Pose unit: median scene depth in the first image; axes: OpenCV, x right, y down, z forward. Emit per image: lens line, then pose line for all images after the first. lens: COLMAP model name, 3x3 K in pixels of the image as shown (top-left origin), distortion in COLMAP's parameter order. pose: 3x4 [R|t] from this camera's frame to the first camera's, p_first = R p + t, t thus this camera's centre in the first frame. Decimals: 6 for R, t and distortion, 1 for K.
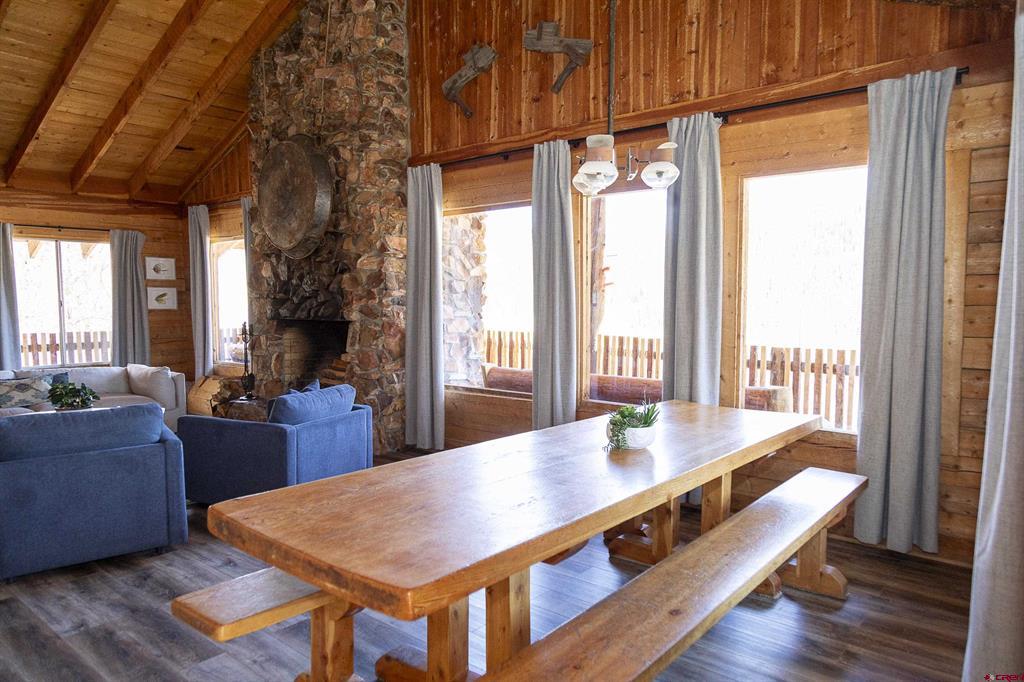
lens RADIAL K [[672.2, 0, 520.7], [0, 672.2, 348.3], [0, 0, 1]] dist [0.008268, 0.004922]
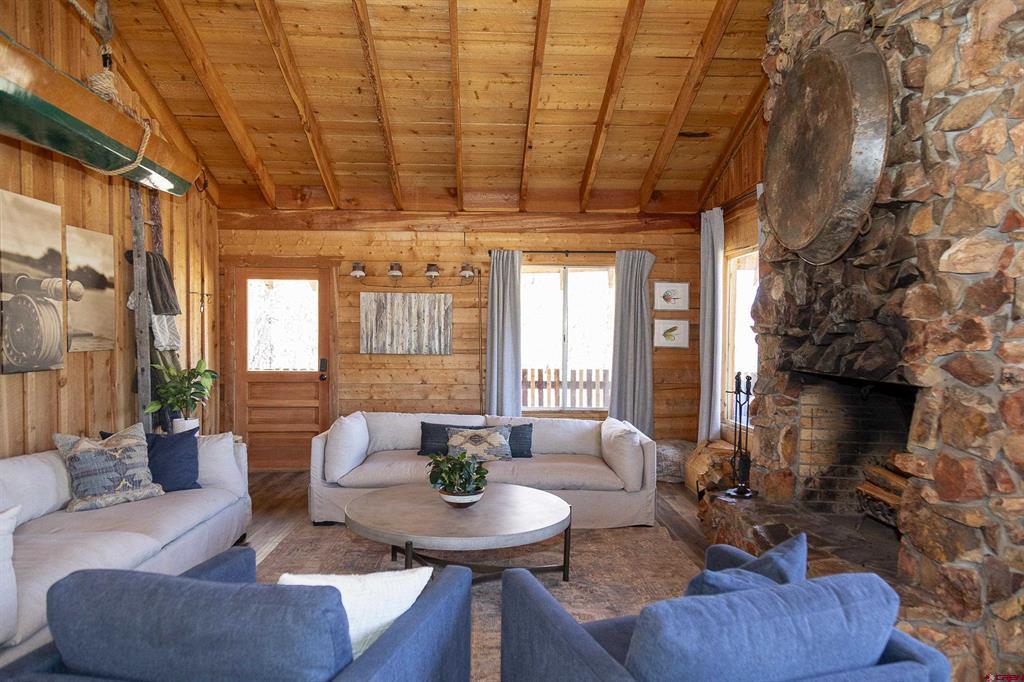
lens RADIAL K [[672.2, 0, 518.8], [0, 672.2, 348.9], [0, 0, 1]] dist [0.008268, 0.004922]
pose [[0.674387, 0.026959, -0.737886, -0.084490], [-0.063141, 0.997778, -0.021254, -0.034493], [0.735673, 0.060925, 0.674591, 0.421716]]
